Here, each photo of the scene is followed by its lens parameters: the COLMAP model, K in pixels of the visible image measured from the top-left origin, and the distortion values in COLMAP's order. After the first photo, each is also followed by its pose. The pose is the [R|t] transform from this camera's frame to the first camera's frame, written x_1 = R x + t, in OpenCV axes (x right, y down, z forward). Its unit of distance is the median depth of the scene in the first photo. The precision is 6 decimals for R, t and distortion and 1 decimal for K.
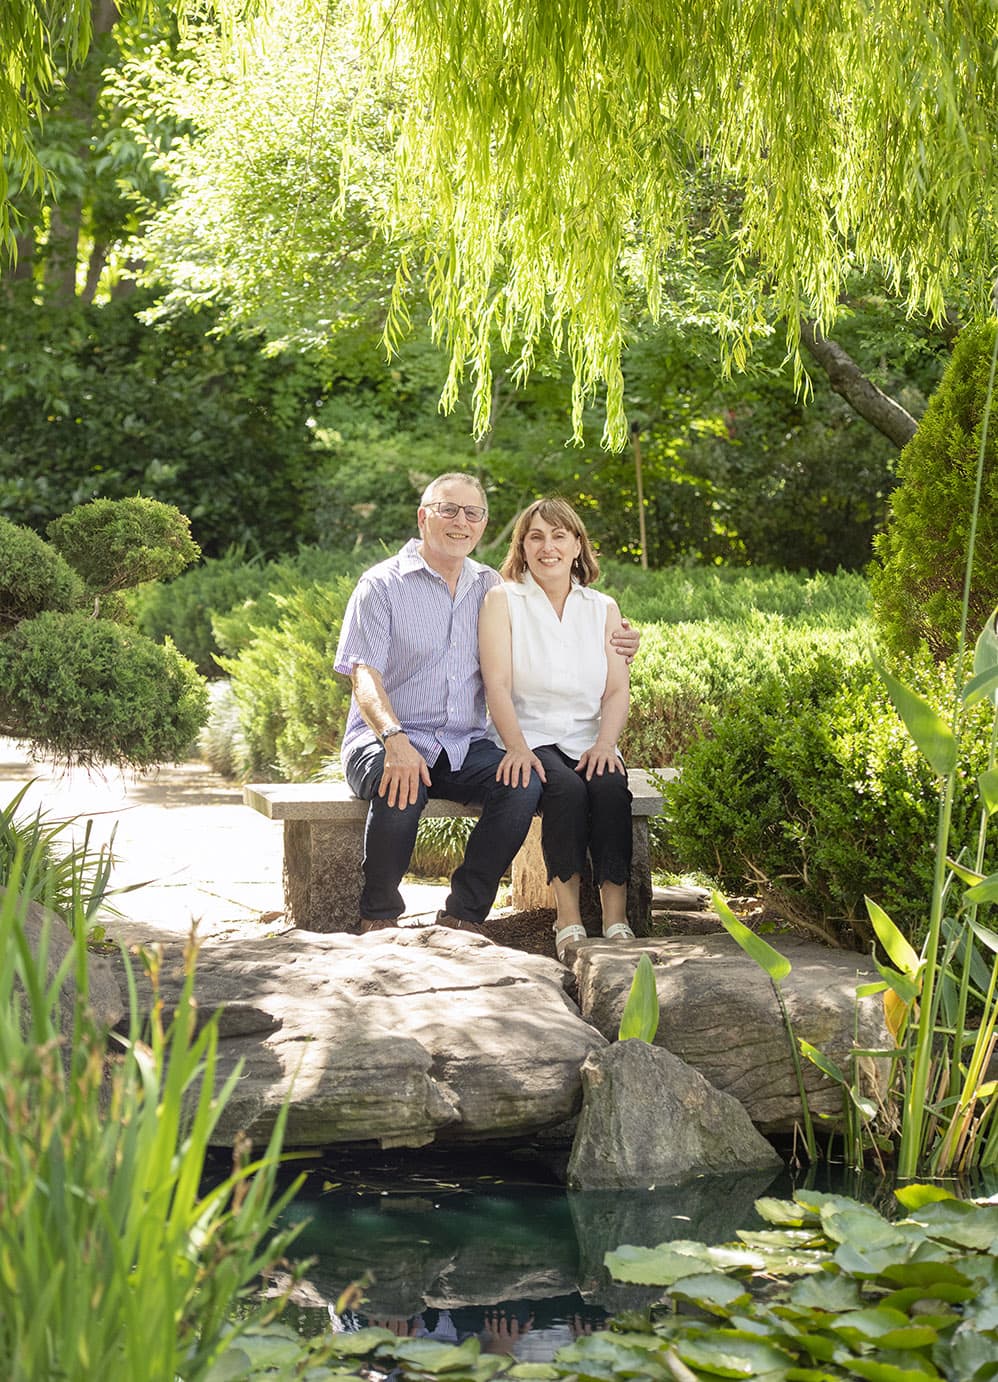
lens RADIAL K [[3985.4, 0, 499.0], [0, 3985.4, 691.0], [0, 0, 1]] dist [0.121827, 1.361887]
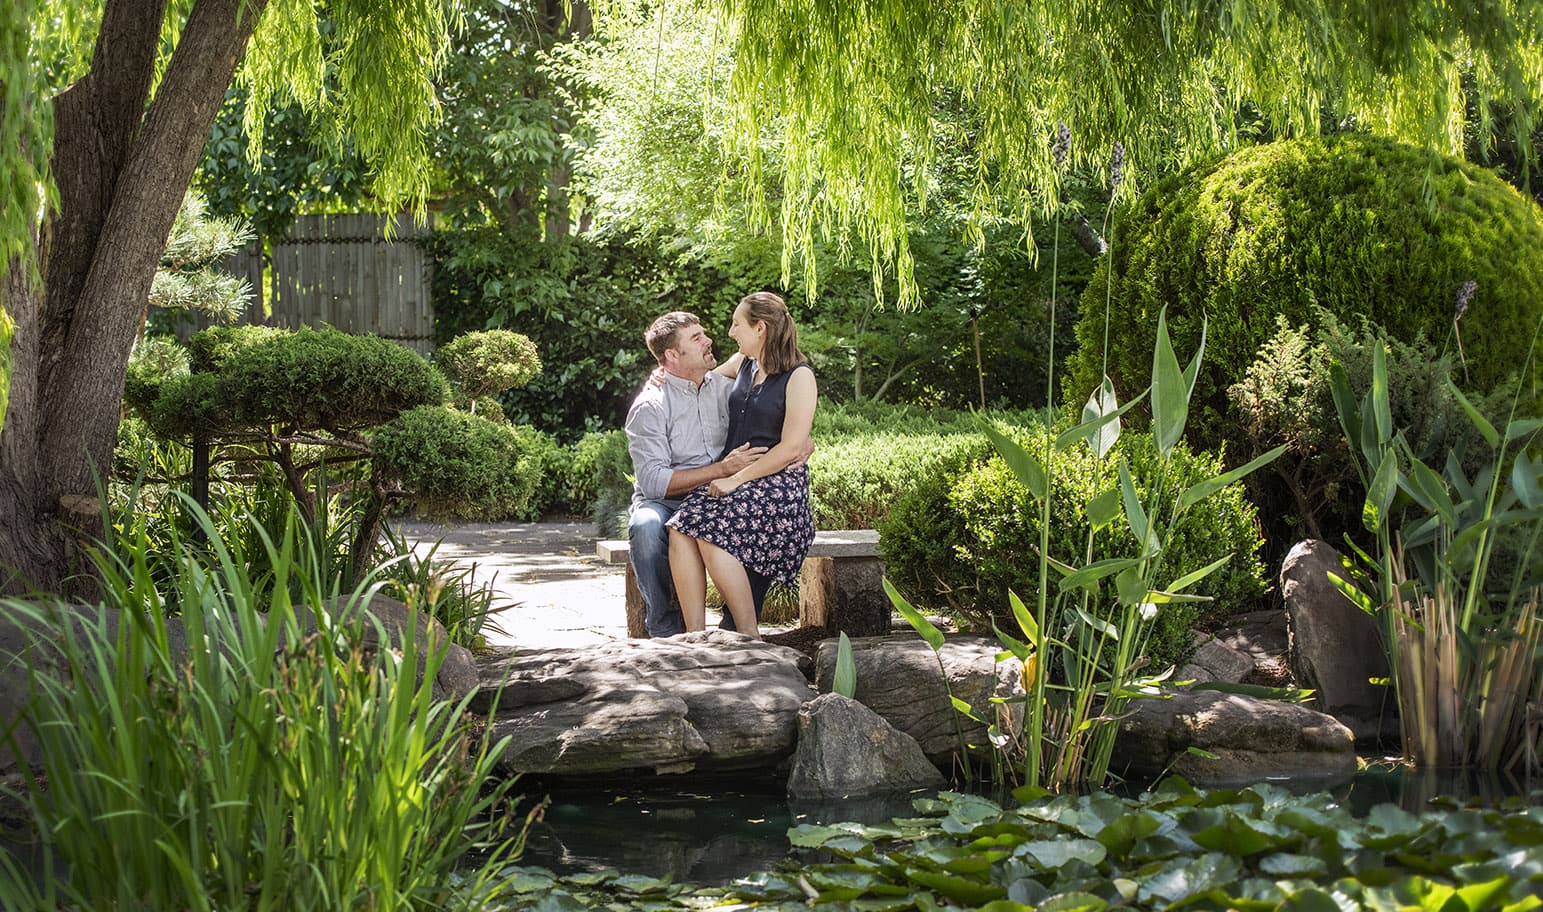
lens RADIAL K [[3071.8, 0, 771.5], [0, 3071.8, 456.0], [0, 0, 1]] dist [-0.028598, 0.060809]
pose [[0.997896, -0.025374, -0.059664, 0.074435], [0.023493, 0.999211, -0.032021, 0.035498], [0.060430, 0.030552, 0.997705, -0.081282]]
